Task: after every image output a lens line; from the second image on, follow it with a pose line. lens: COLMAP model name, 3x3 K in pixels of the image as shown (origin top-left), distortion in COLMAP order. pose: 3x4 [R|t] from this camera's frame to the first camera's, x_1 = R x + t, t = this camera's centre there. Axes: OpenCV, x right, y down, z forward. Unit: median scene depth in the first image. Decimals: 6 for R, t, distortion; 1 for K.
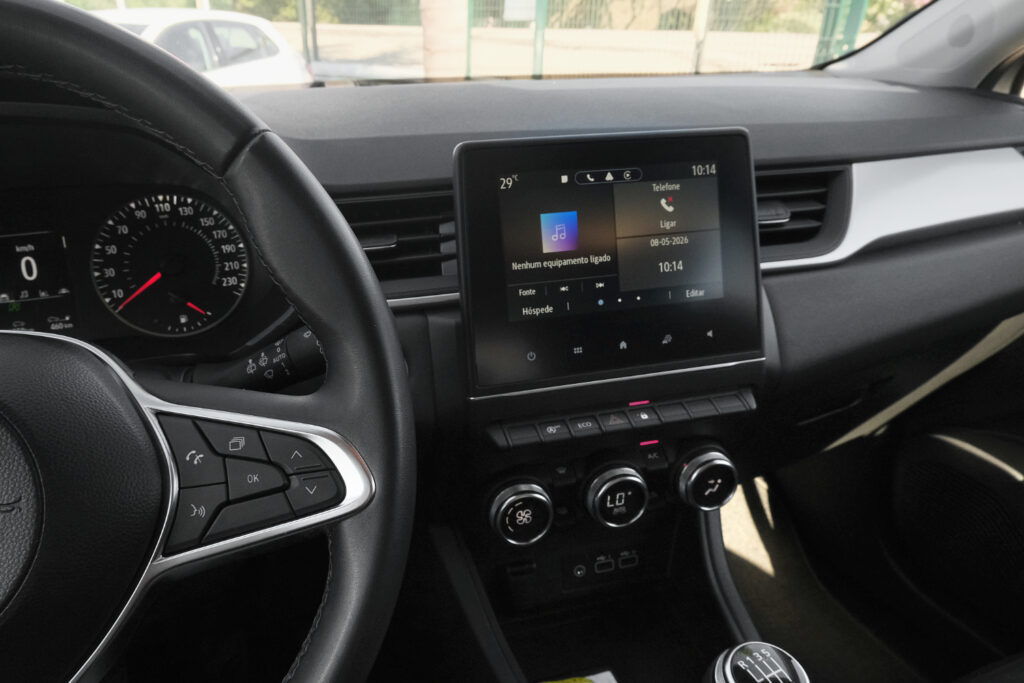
lens RADIAL K [[704.3, 0, 469.7], [0, 704.3, 362.4], [0, 0, 1]] dist [0.003971, -0.001160]
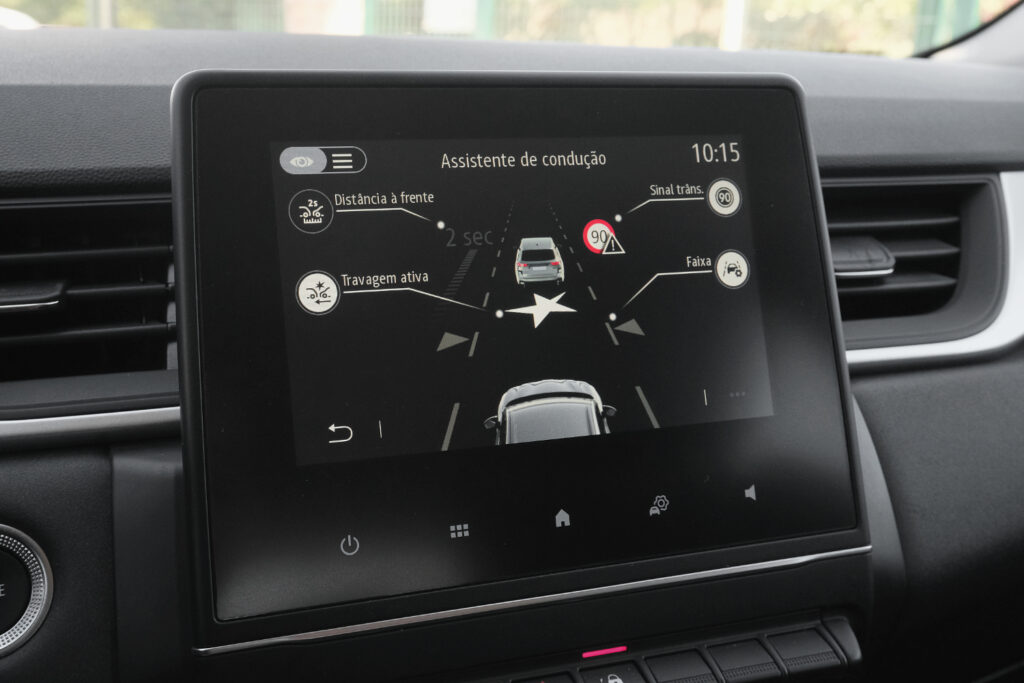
lens RADIAL K [[1217.5, 0, 512.6], [0, 1217.5, 324.6], [0, 0, 1]] dist [0.013976, 0.009531]
pose [[0.993632, 0.004992, 0.112562, 0.087785], [0.019930, 0.975479, -0.219190, 0.021505], [-0.110896, 0.220038, 0.969167, 0.201722]]
